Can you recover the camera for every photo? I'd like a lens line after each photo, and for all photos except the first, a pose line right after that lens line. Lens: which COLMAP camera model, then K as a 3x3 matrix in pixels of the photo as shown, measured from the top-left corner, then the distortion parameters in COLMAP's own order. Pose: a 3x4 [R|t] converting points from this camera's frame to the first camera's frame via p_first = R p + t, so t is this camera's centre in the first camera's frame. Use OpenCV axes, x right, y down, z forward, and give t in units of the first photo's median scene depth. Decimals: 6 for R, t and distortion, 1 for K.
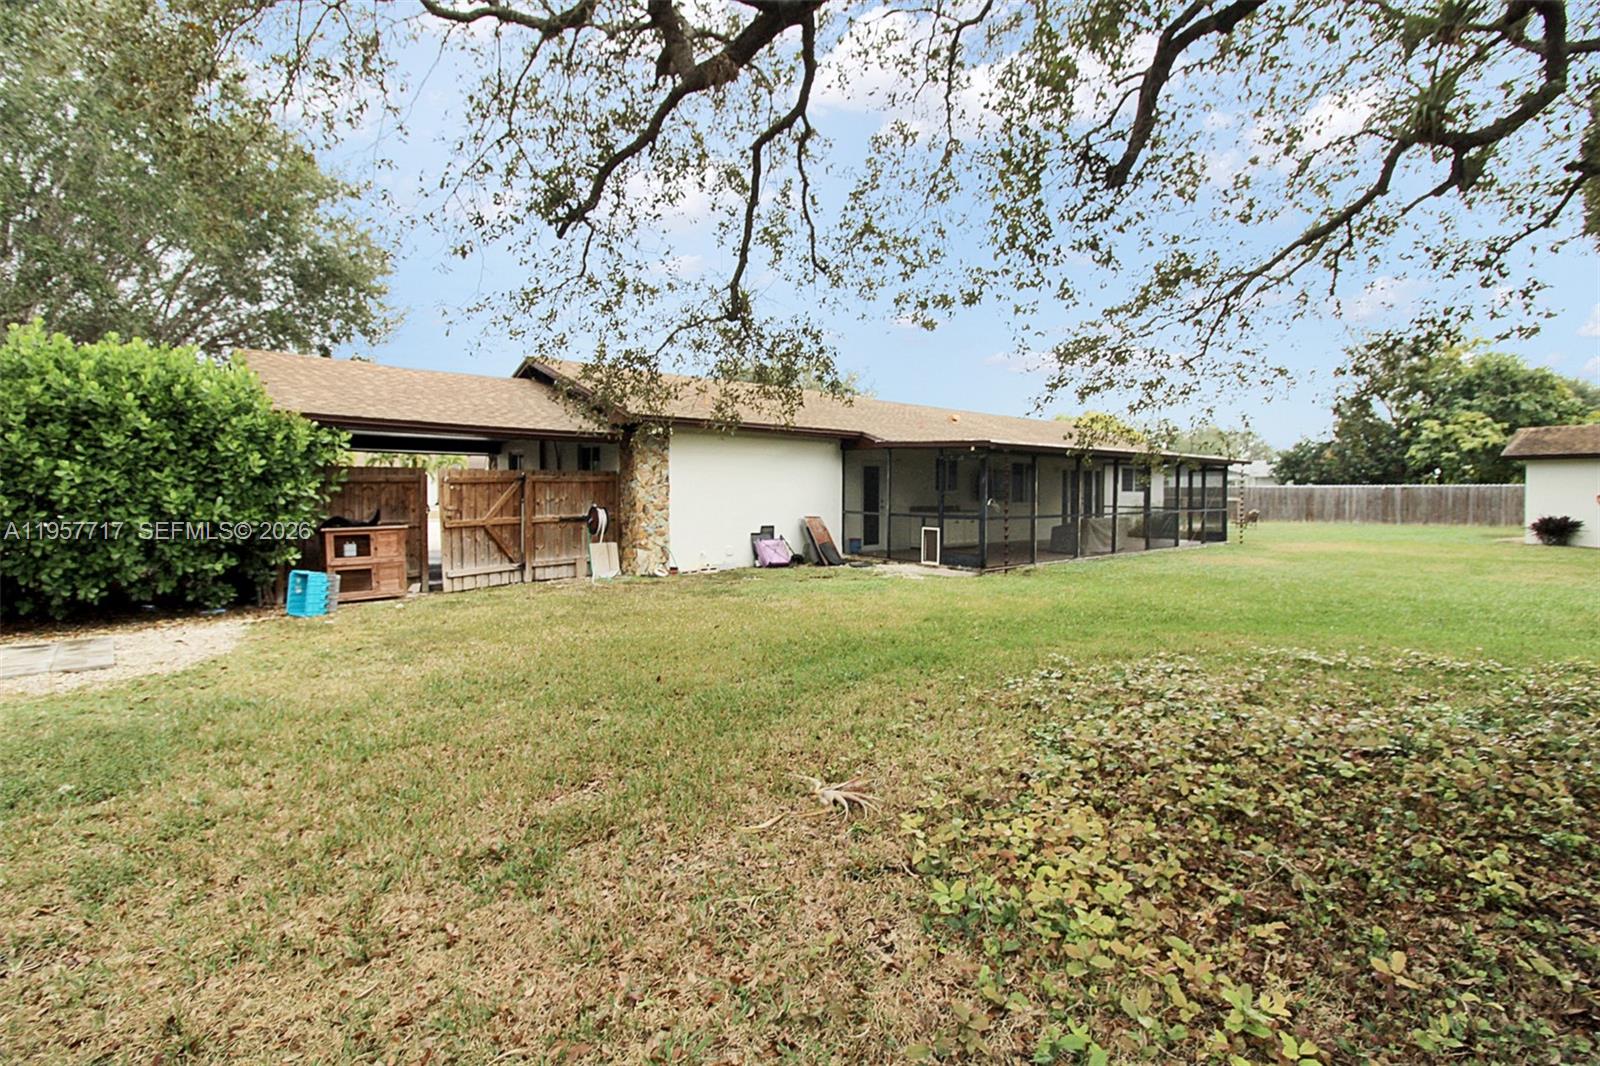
lens RADIAL K [[735.0, 0, 806.5], [0, 735.0, 508.5], [0, 0, 1]] dist [0.001240, -0.000121]
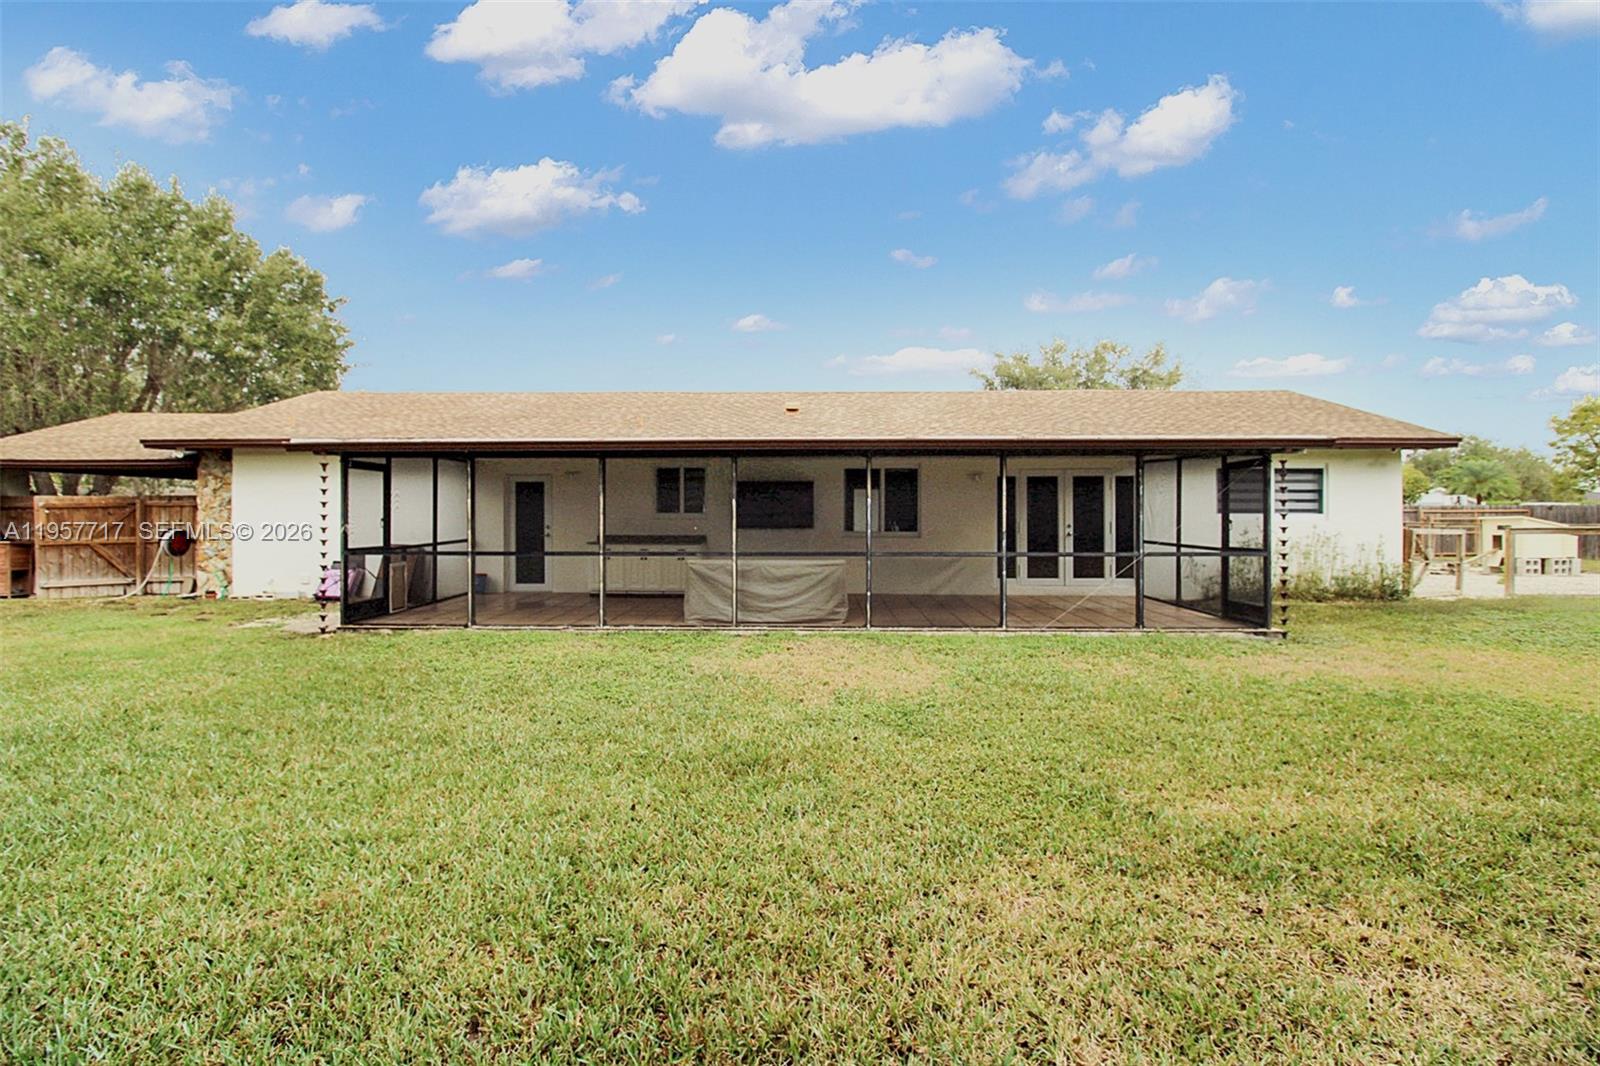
lens RADIAL K [[776.7, 0, 801.8], [0, 776.7, 515.2], [0, 0, 1]] dist [-0.016553, -0.000166]
pose [[0.735560, -0.000211, -0.677460, 0.906478], [-0.011306, 0.999857, -0.012587, -0.015006], [0.677366, 0.016918, 0.735452, 0.639020]]
